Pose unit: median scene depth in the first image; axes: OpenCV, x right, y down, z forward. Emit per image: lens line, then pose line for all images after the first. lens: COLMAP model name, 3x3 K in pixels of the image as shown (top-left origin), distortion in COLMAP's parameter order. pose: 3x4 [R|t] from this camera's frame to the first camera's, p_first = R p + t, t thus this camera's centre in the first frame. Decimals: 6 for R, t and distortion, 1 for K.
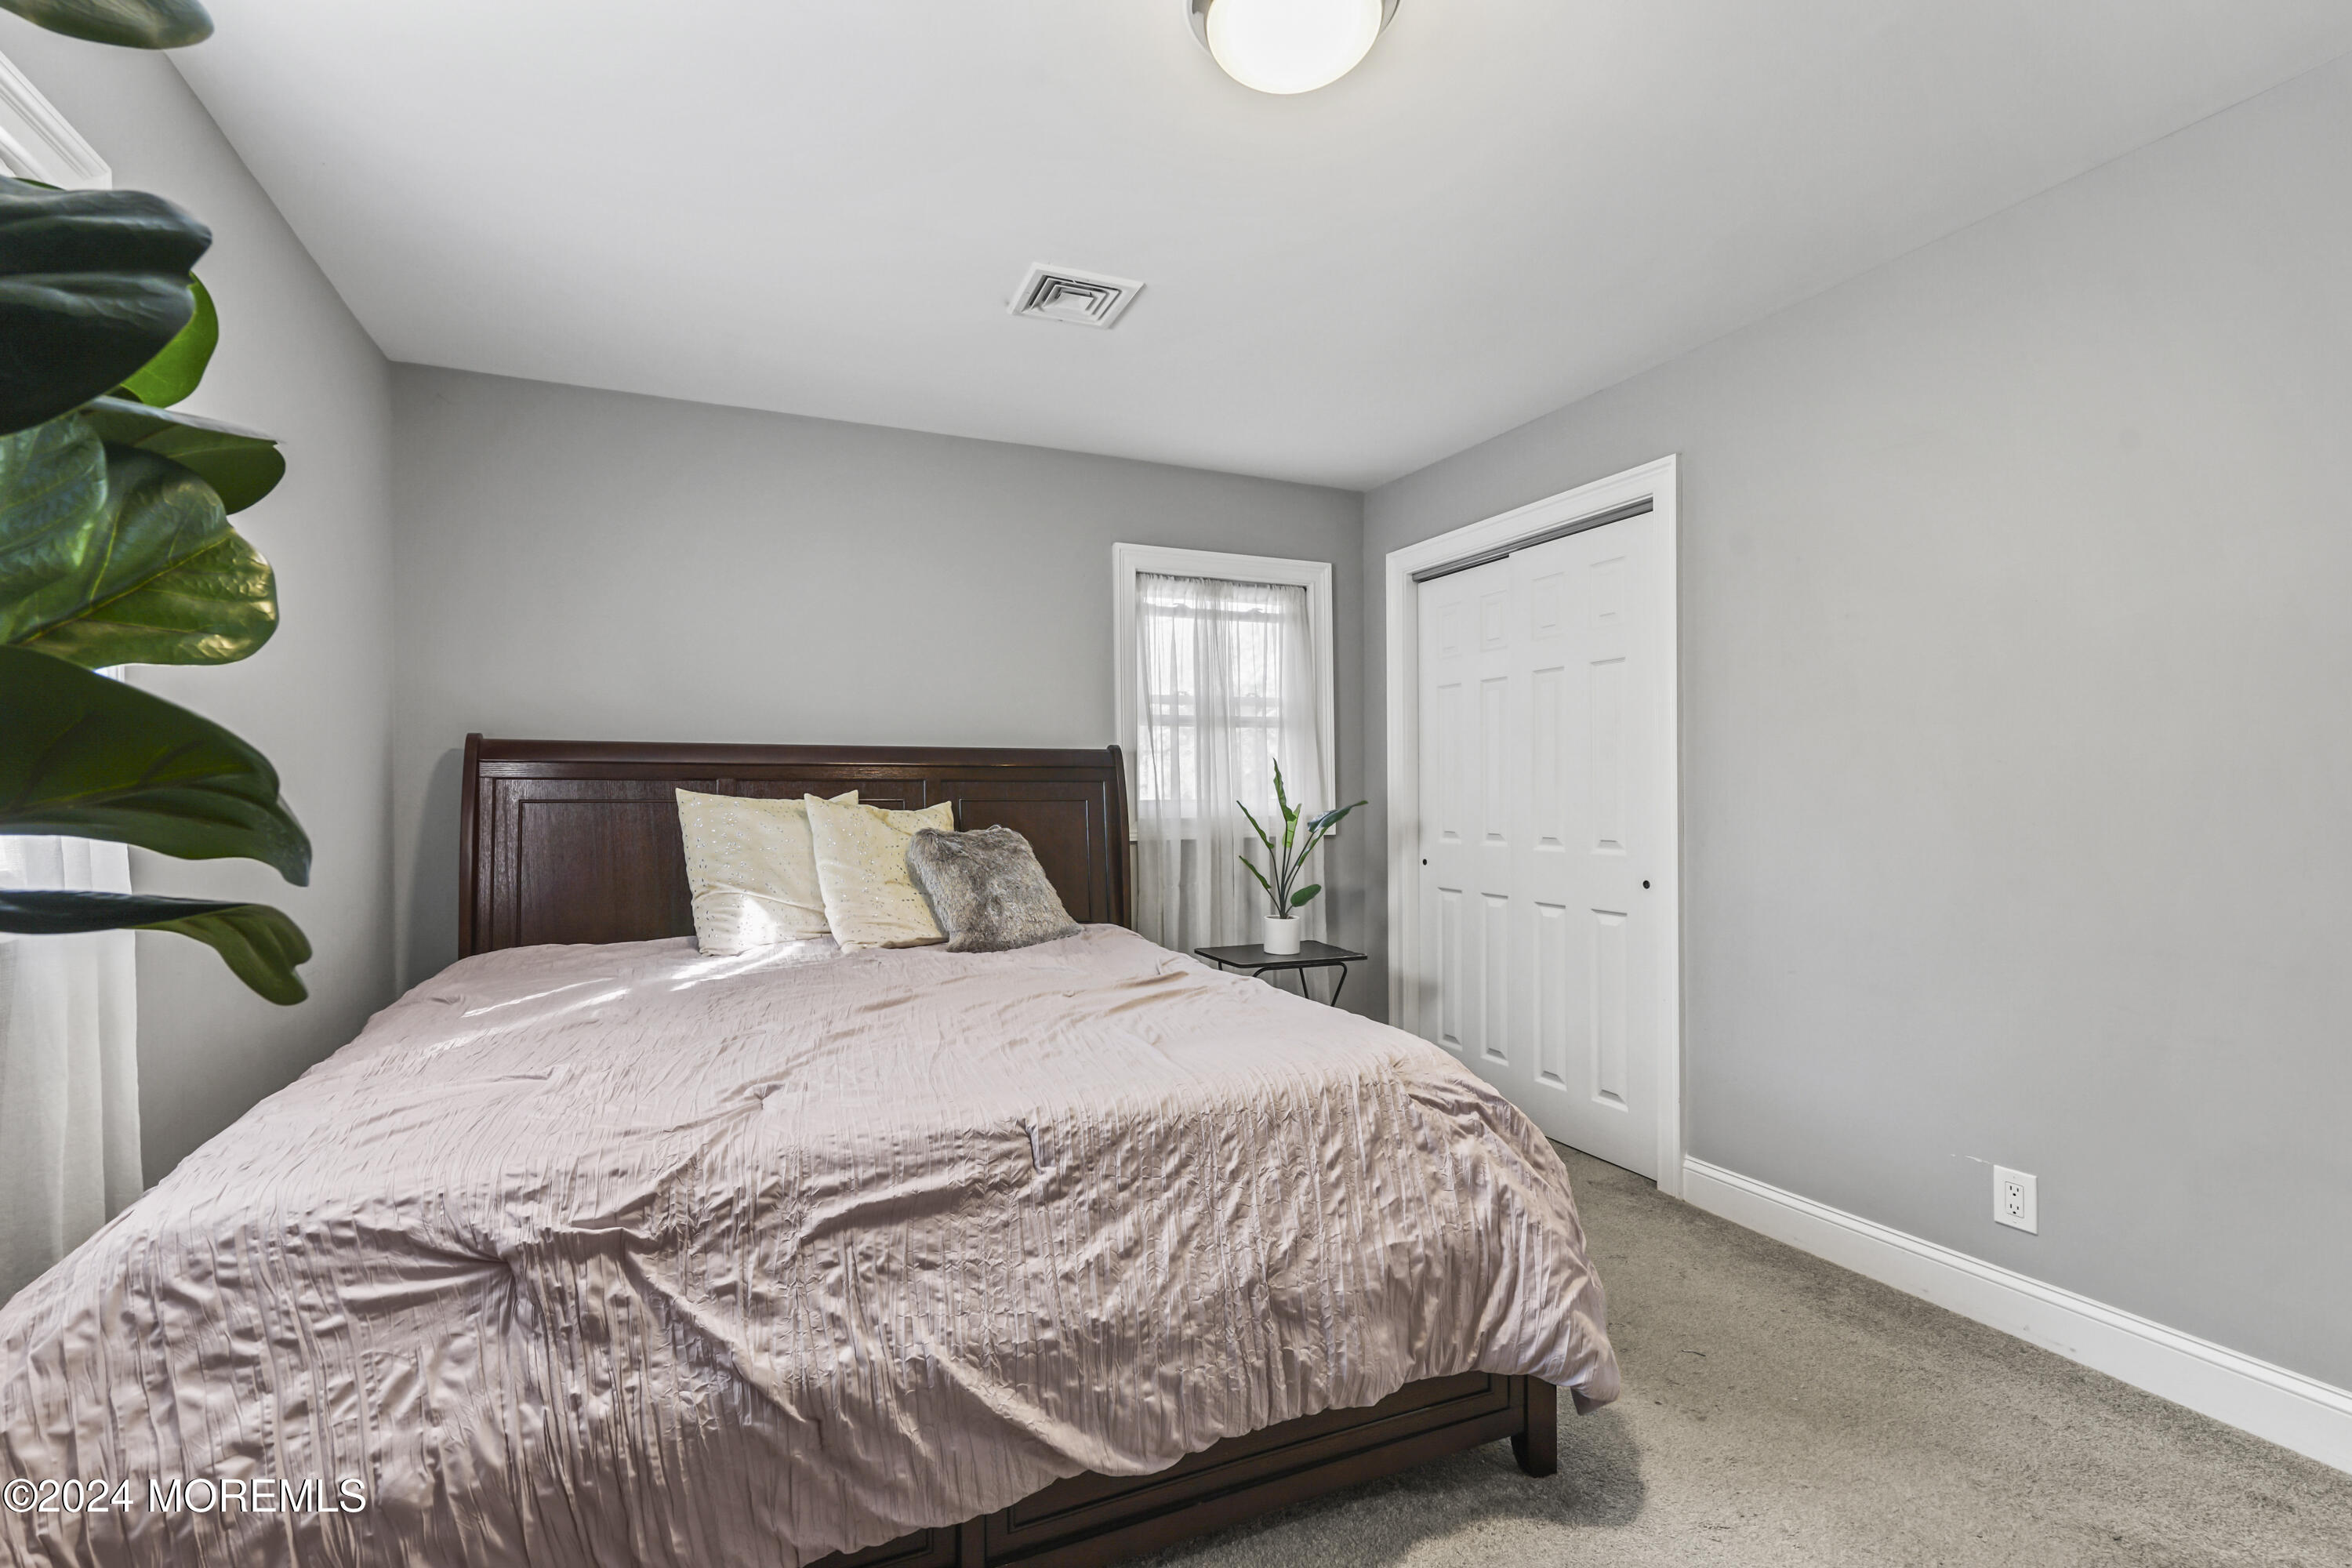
lens RADIAL K [[1058.0, 0, 1161.8], [0, 1058.0, 786.4], [0, 0, 1]] dist [0.012924, 0.002342]
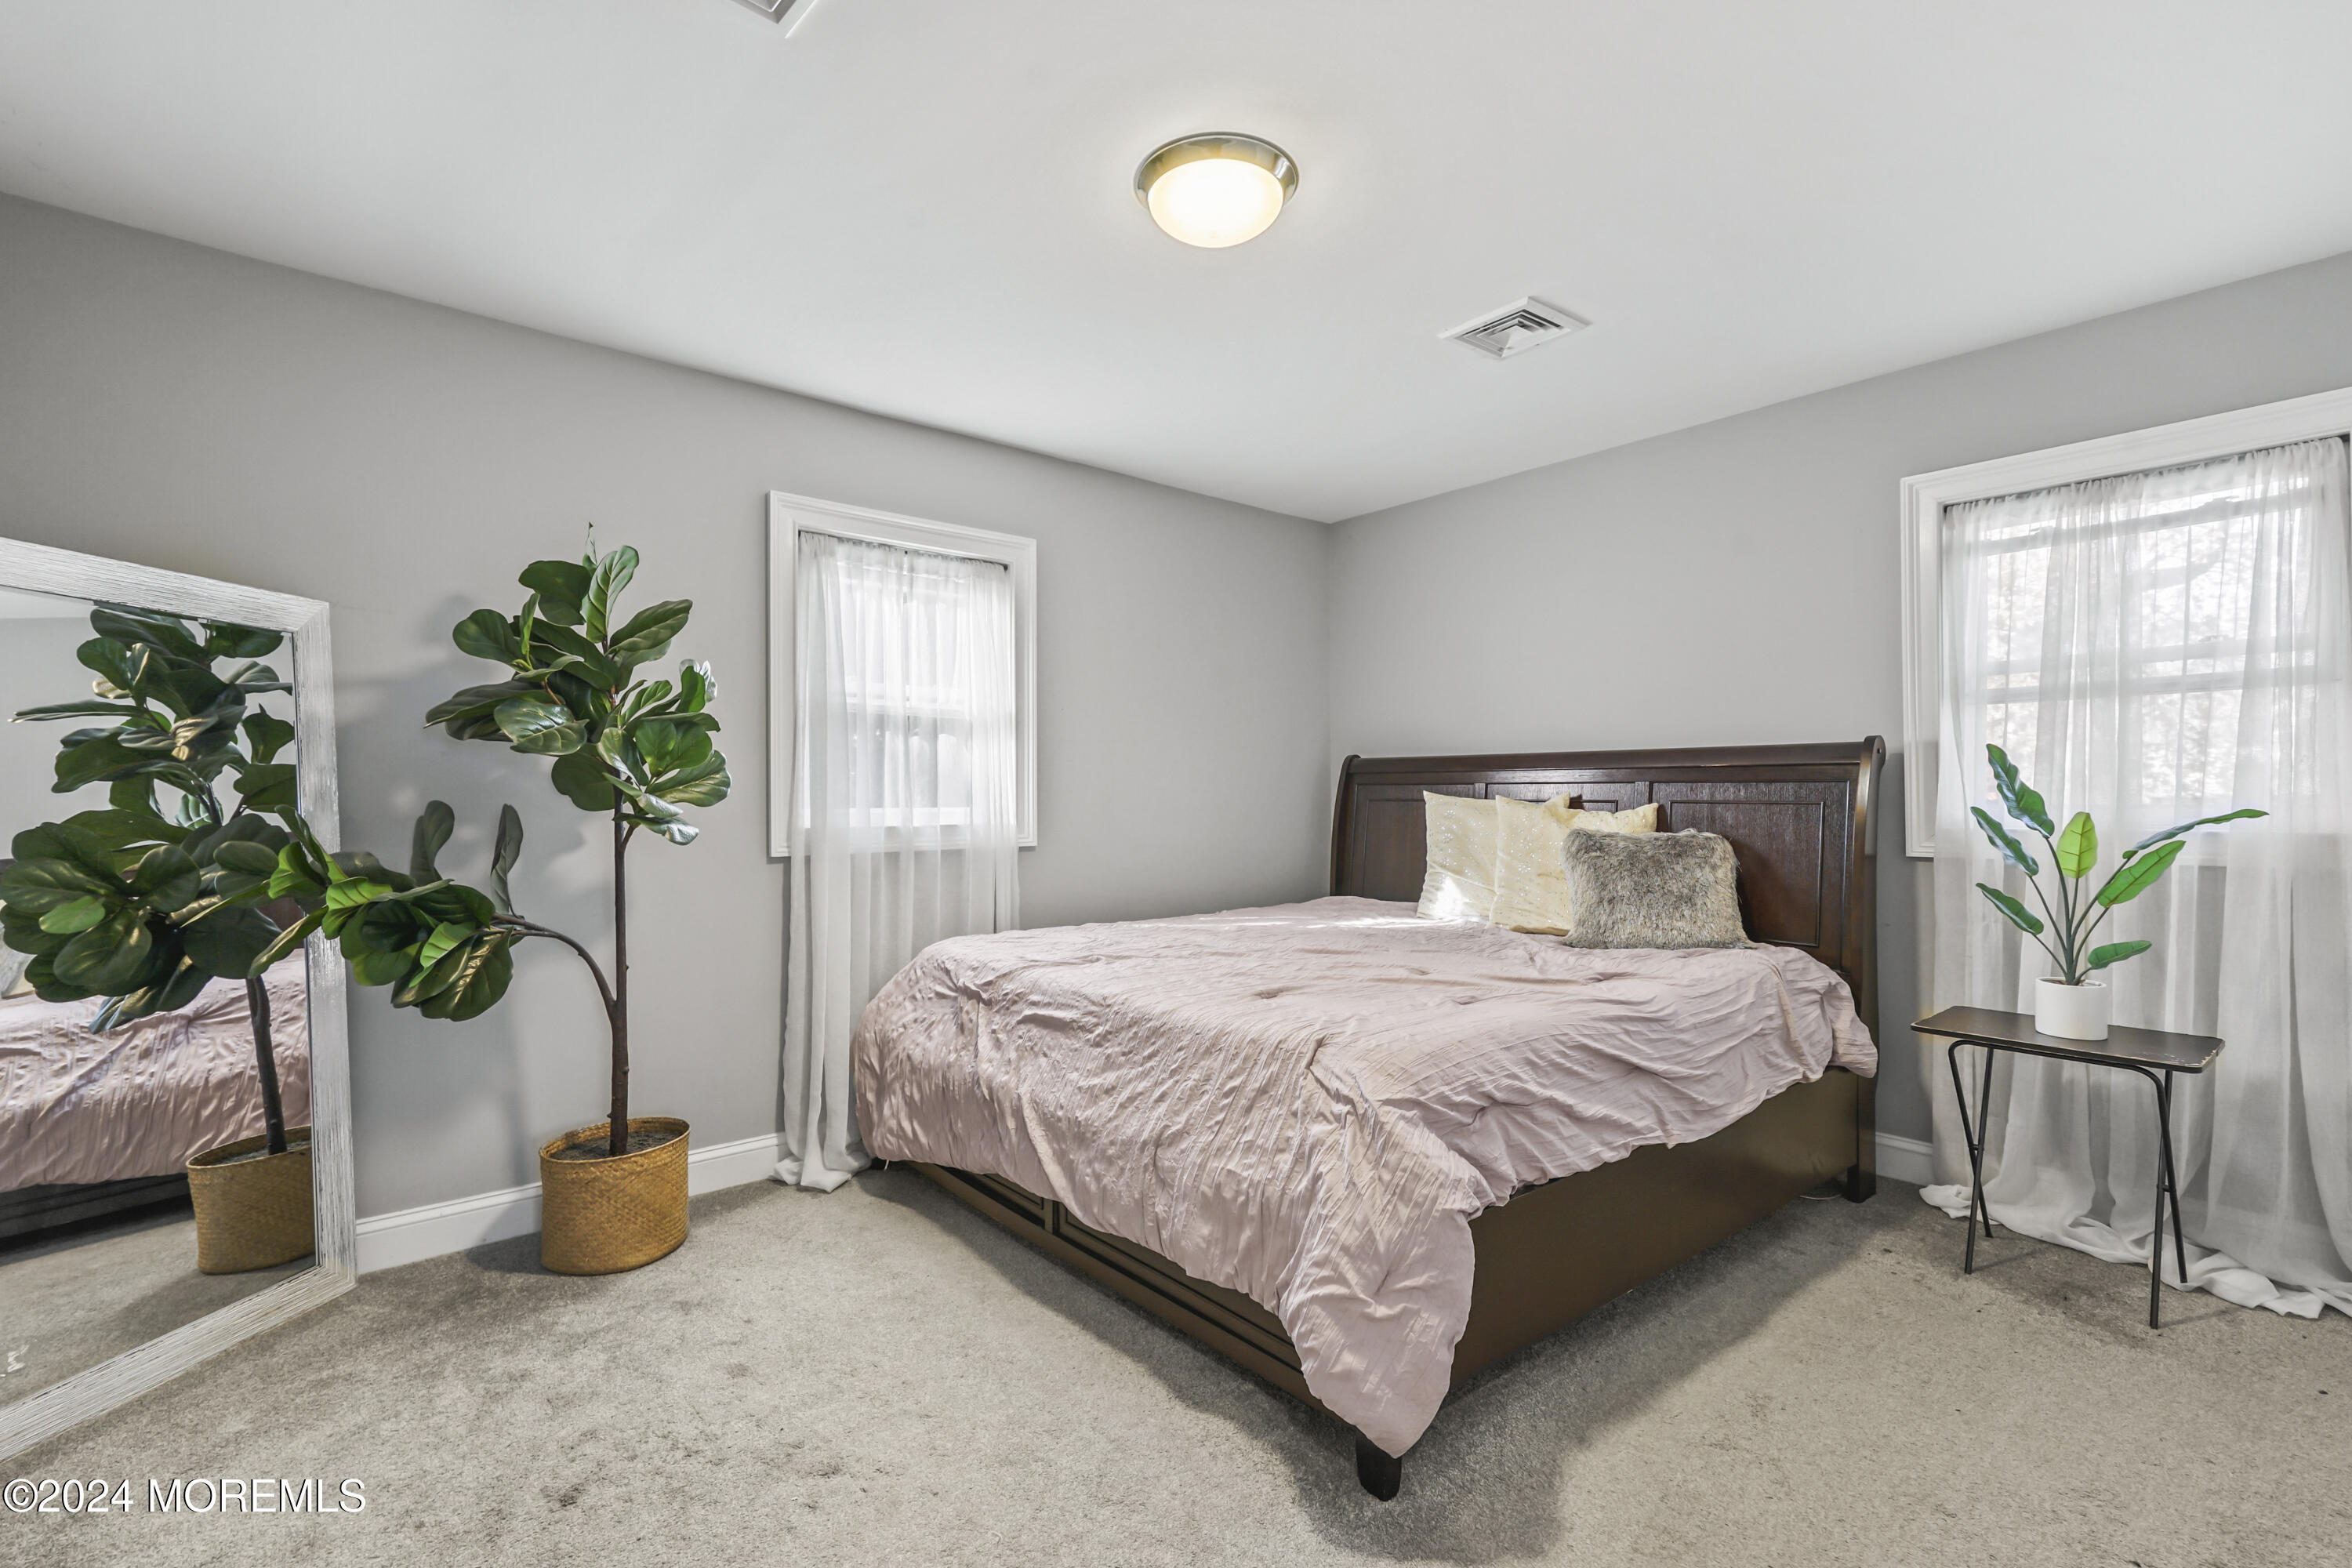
lens RADIAL K [[1058.0, 0, 1167.9], [0, 1058.0, 795.4], [0, 0, 1]] dist [0.012924, 0.002342]
pose [[0.279157, 0.002674, -0.960242, 1.356761], [0.005682, 0.999974, 0.004436, -0.000669], [0.960229, -0.006695, 0.279135, 0.598591]]
